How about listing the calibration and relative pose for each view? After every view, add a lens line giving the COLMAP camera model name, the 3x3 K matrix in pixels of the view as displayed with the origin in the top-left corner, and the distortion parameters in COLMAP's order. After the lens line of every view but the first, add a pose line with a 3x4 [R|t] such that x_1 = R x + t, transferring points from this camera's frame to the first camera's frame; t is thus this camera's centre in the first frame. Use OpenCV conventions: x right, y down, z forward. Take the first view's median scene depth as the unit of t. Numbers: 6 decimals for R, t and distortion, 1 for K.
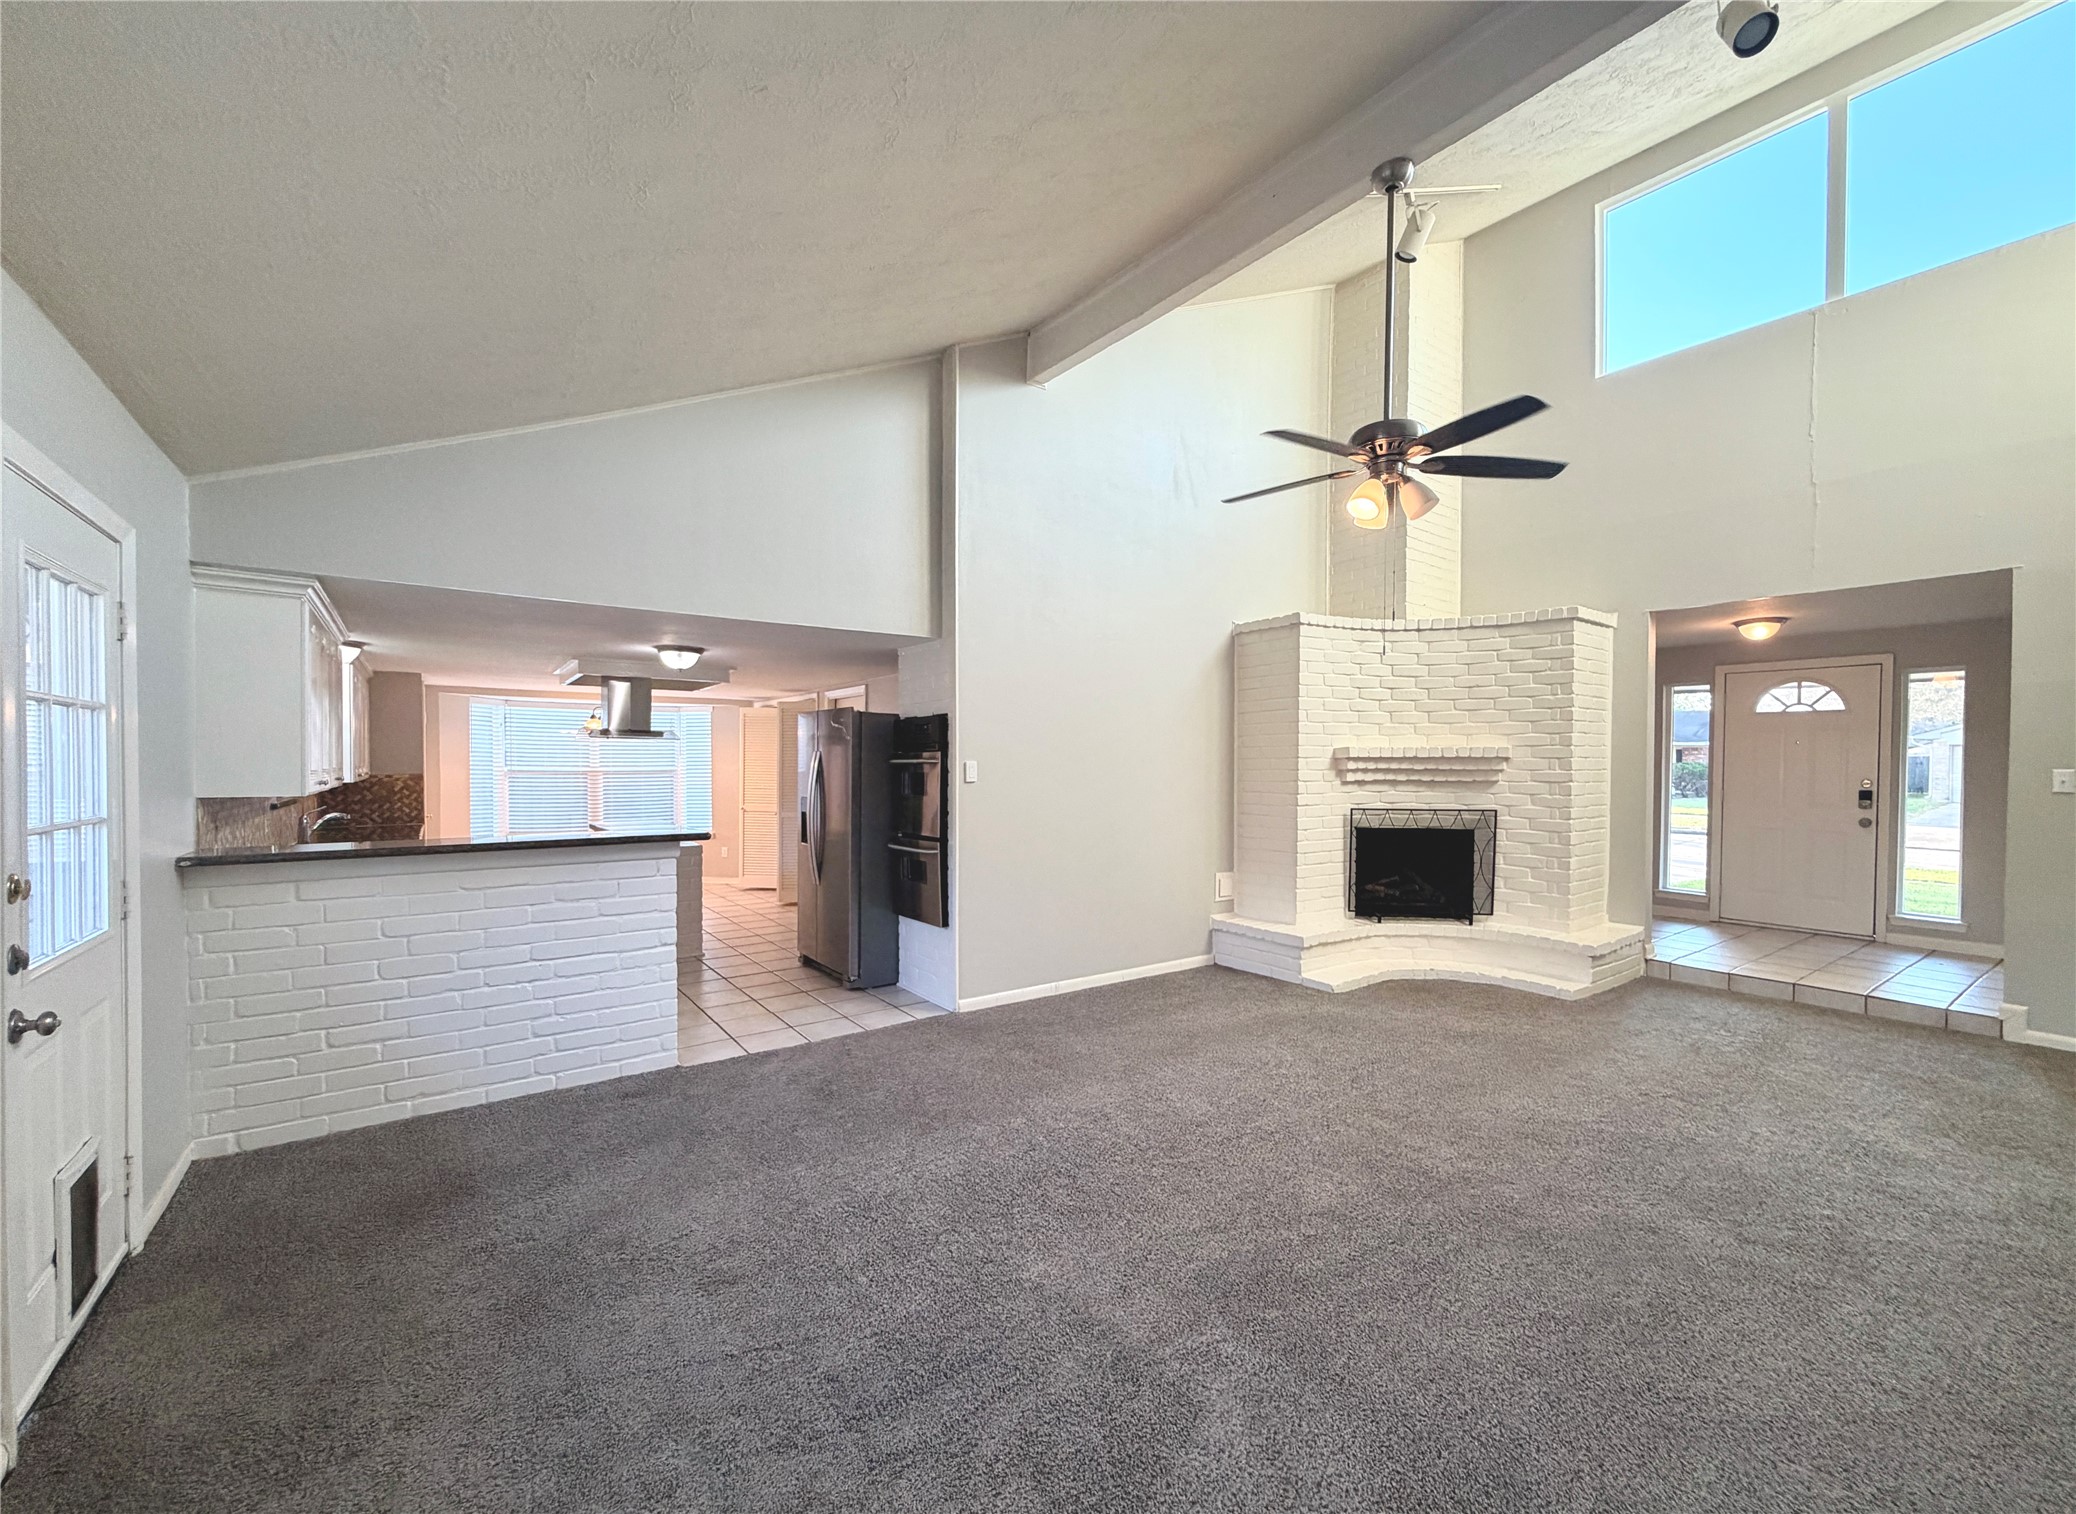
lens RADIAL K [[842.3, 0, 1027.3], [0, 842.3, 776.1], [0, 0, 1]] dist [0.000748, -0.000302]
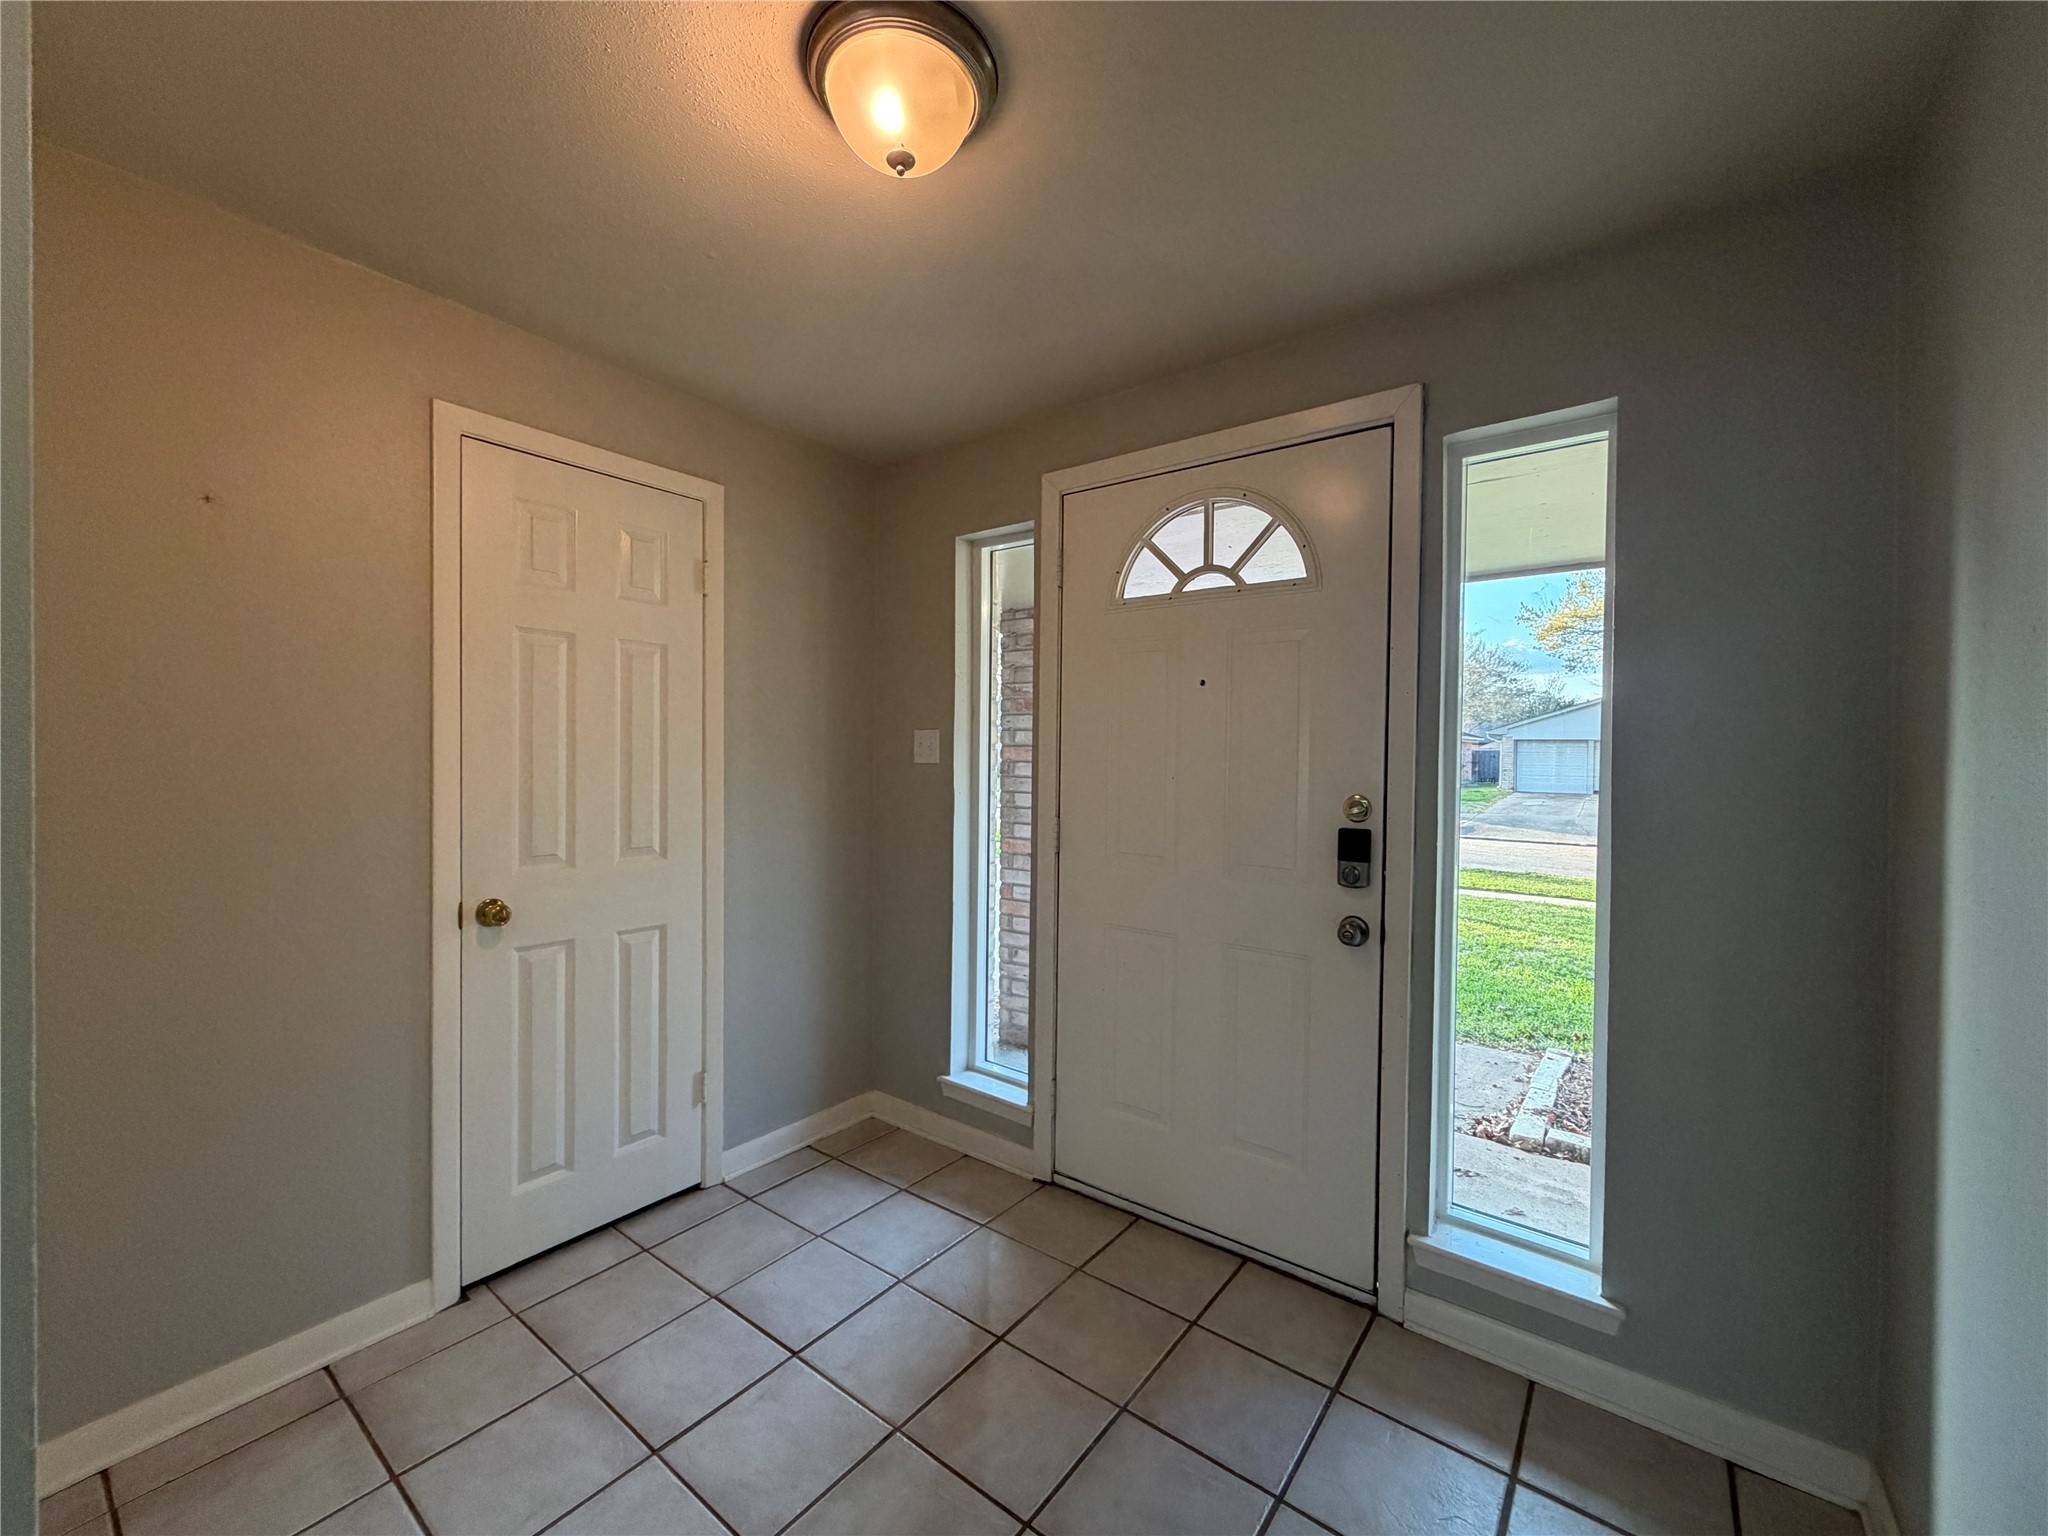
lens RADIAL K [[825.4, 0, 1015.3], [0, 825.4, 762.5], [0, 0, 1]] dist [-0.000310, 0.000027]
pose [[0.957710, -0.002428, 0.287726, 0.973699], [0.001178, 0.999989, 0.004518, -0.012319], [-0.287734, -0.003988, 0.957702, 0.919421]]
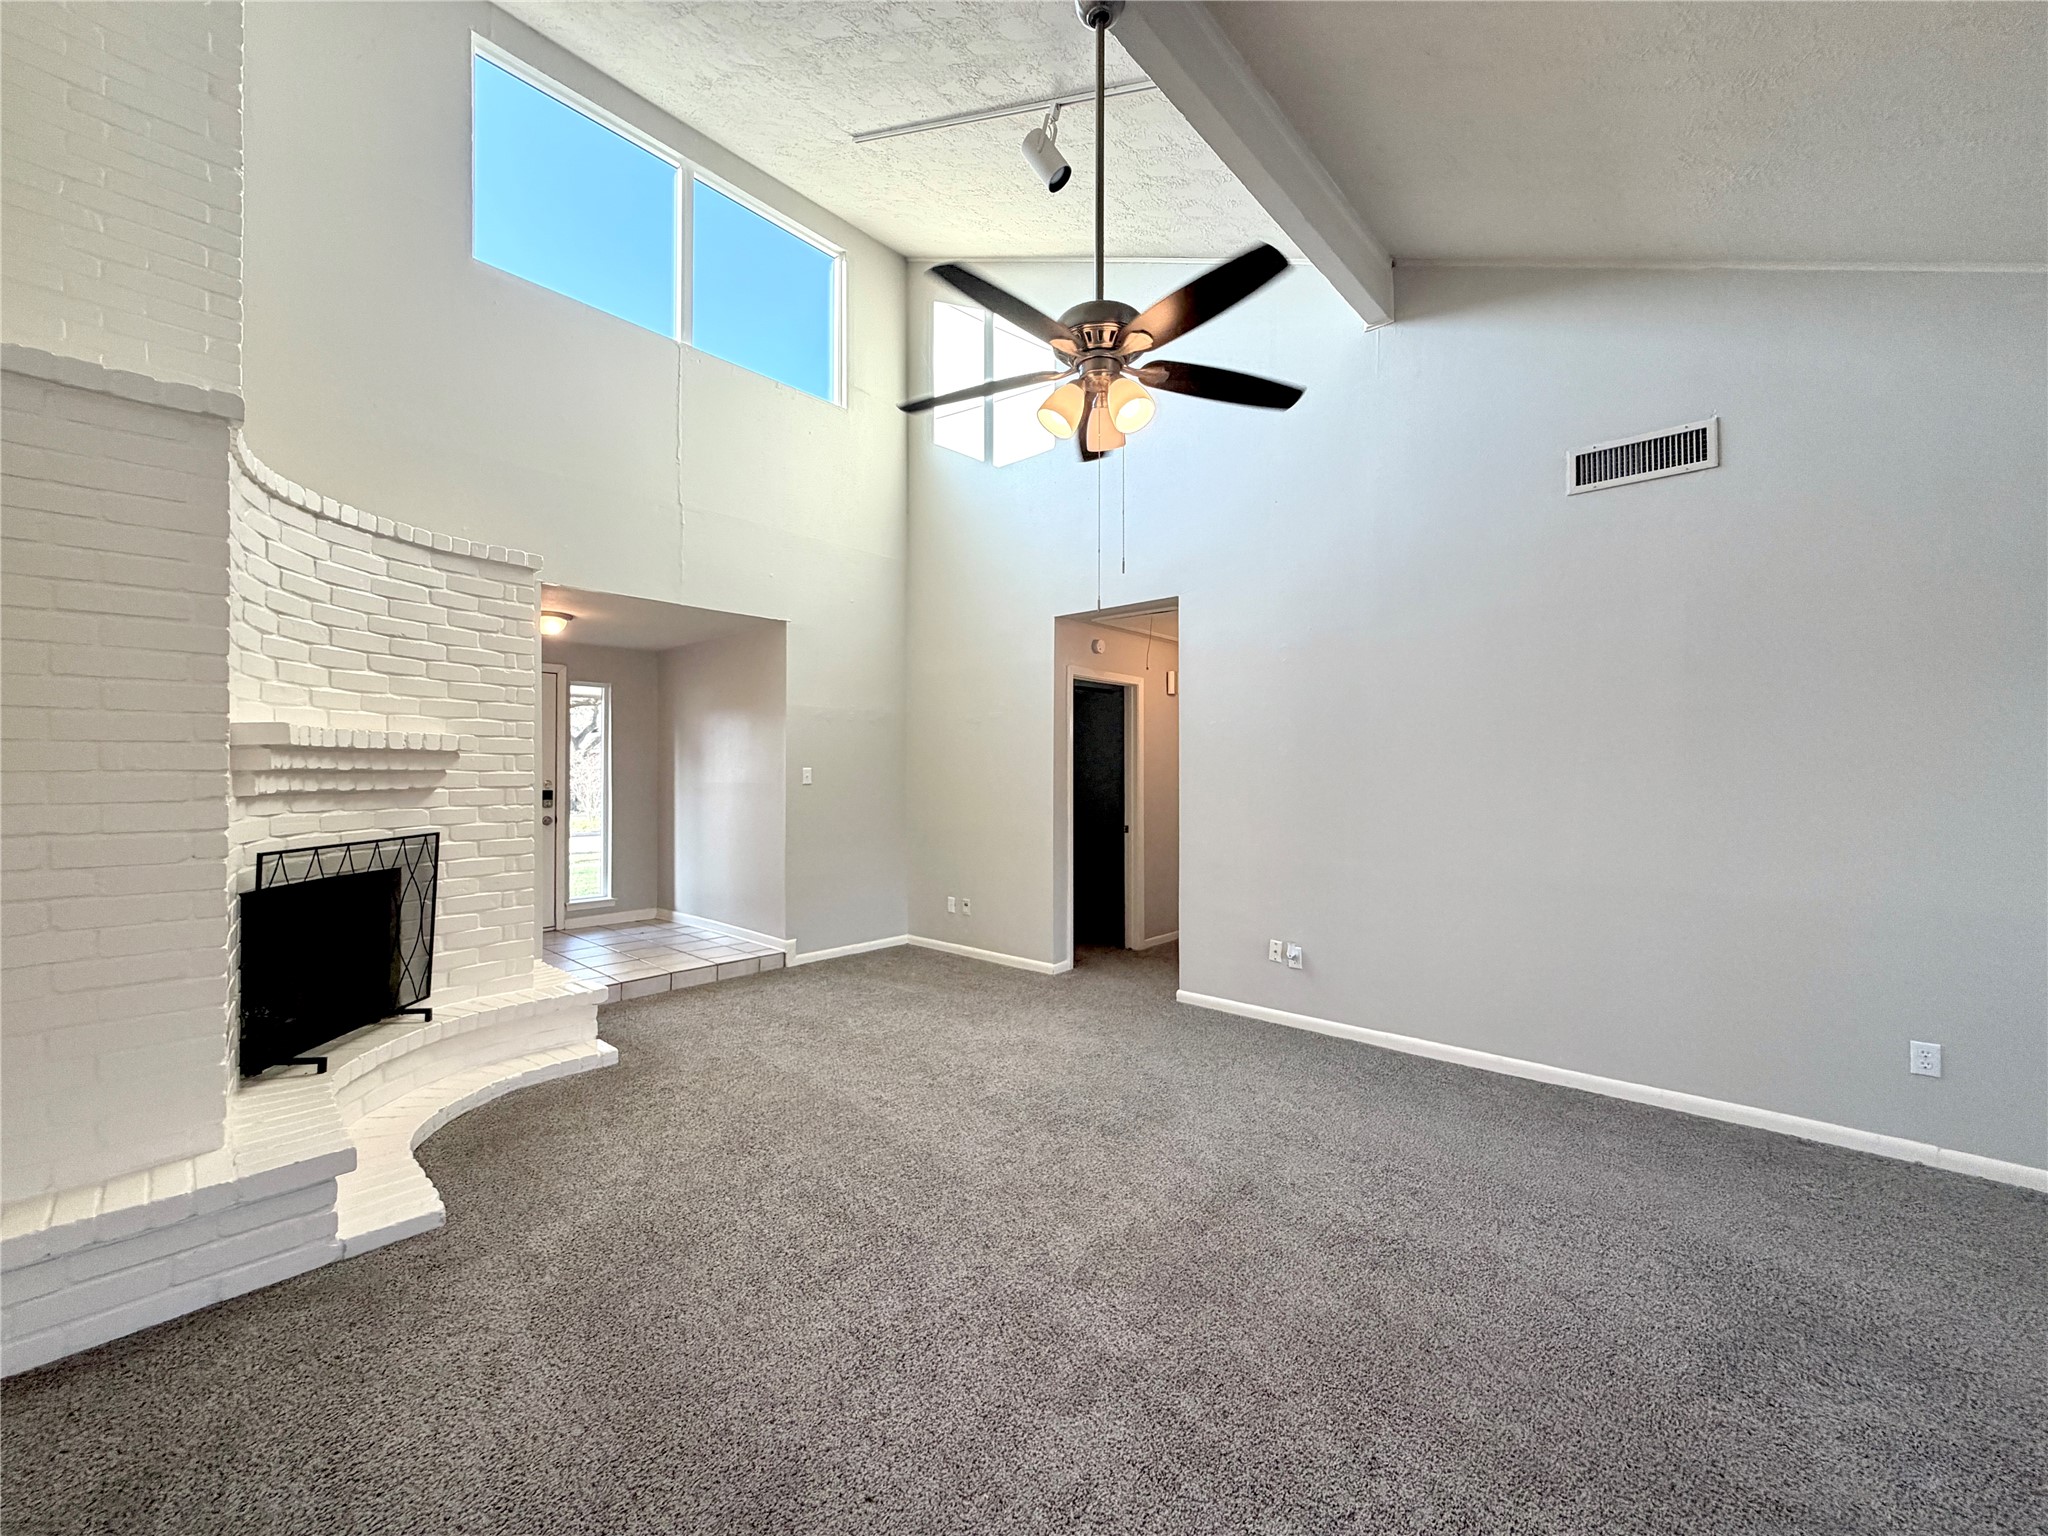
lens RADIAL K [[825.4, 0, 1018.4], [0, 825.4, 772.3], [0, 0, 1]] dist [-0.000310, 0.000027]
pose [[-0.220713, -0.003147, 0.975334, -0.185840], [0.019341, 0.999784, 0.007602, -0.002757], [-0.975147, 0.020541, -0.220605, 0.808143]]
